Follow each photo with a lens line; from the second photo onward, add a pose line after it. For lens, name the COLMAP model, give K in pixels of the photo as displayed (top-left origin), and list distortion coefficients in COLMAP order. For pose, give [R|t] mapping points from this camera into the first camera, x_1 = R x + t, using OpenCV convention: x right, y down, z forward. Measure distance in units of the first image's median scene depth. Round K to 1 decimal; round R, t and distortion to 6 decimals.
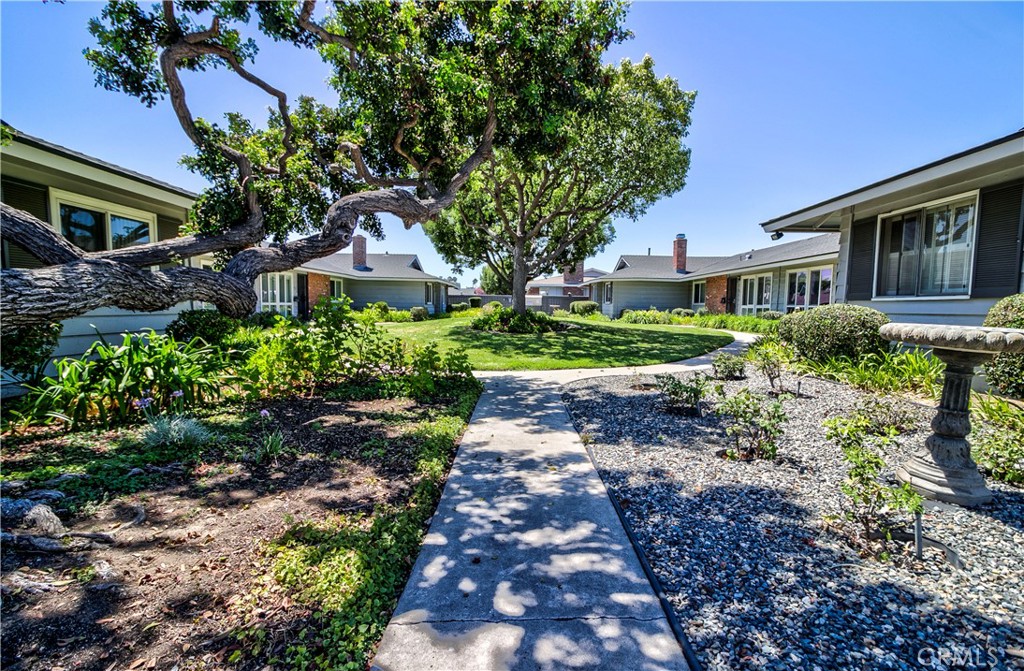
lens RADIAL K [[495.5, 0, 539.8], [0, 495.5, 344.2], [0, 0, 1]] dist [-0.007620, 0.005008]
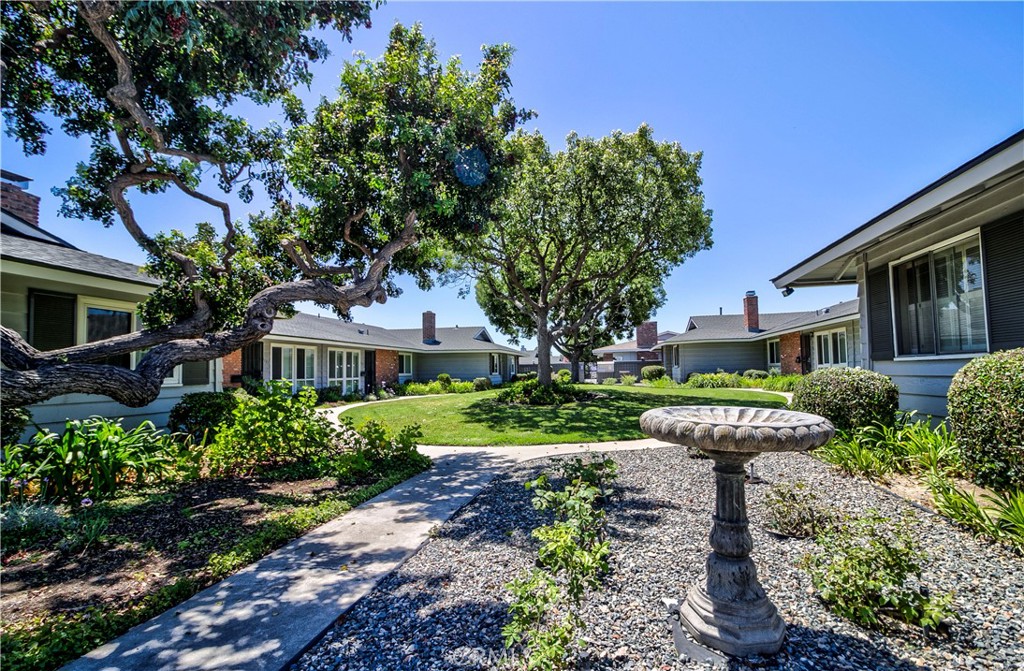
lens RADIAL K [[495.5, 0, 512.8], [0, 495.5, 344.0], [0, 0, 1]] dist [-0.007620, 0.005008]
pose [[0.979677, -0.044578, -0.195567, 0.261566], [0.017711, 0.990408, -0.137037, -0.015682], [0.199800, 0.130789, 0.971069, 0.054342]]
